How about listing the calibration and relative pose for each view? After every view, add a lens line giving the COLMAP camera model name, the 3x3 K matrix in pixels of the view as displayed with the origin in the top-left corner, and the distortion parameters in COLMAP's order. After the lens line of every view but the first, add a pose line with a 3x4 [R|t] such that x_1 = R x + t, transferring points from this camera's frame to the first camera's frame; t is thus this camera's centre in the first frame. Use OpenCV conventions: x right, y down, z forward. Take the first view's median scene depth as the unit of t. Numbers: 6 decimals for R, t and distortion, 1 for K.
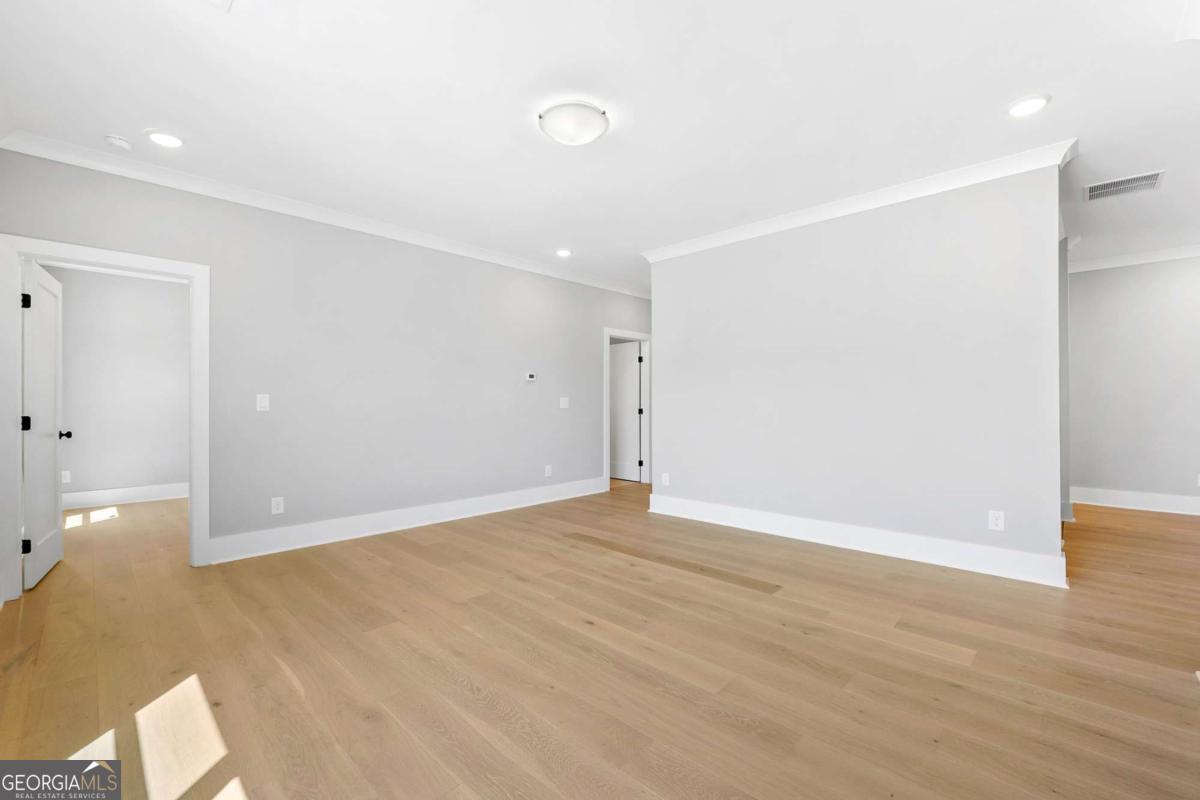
lens RADIAL K [[498.5, 0, 599.8], [0, 498.5, 400.9], [0, 0, 1]] dist [-0.006599, 0.001351]
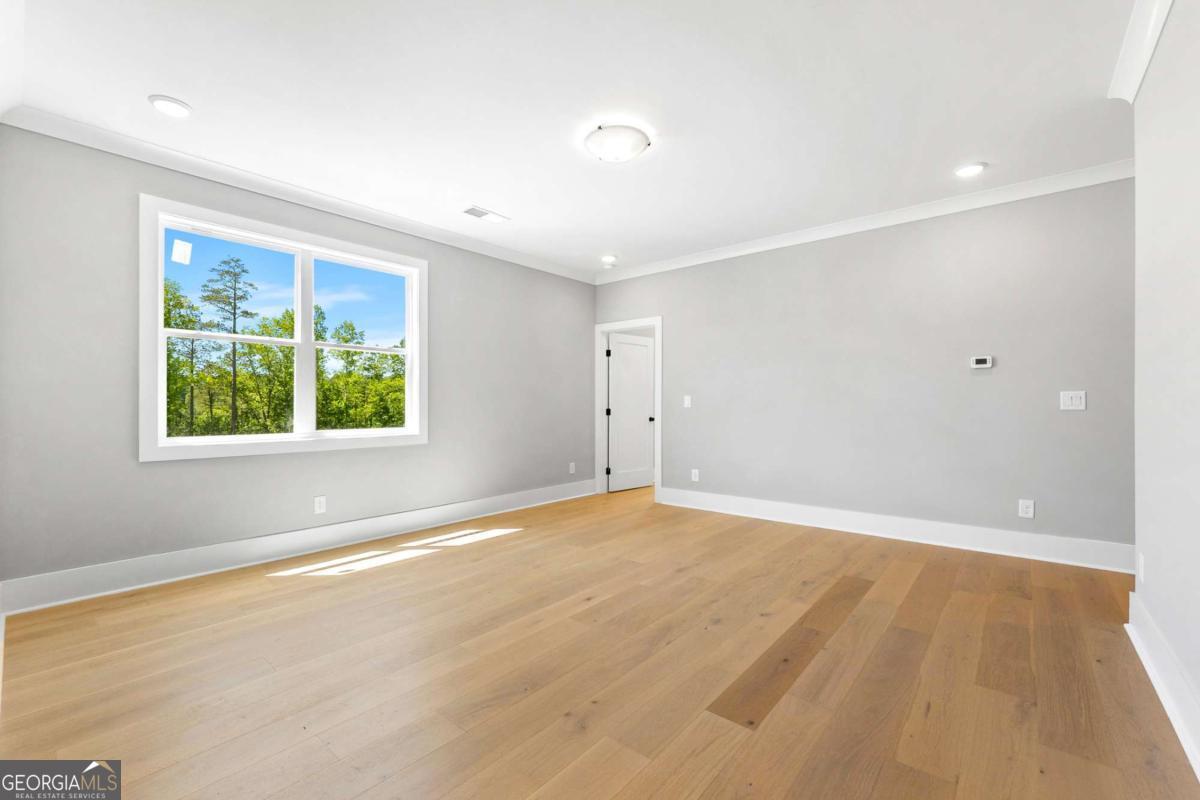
lens RADIAL K [[498.5, 0, 600.7], [0, 498.5, 403.4], [0, 0, 1]] dist [-0.006599, 0.001351]
pose [[0.075151, 0.002459, -0.997169, 0.849860], [0.008814, 0.999956, 0.003130, 0.001335], [0.997133, -0.009025, 0.075126, 0.733107]]
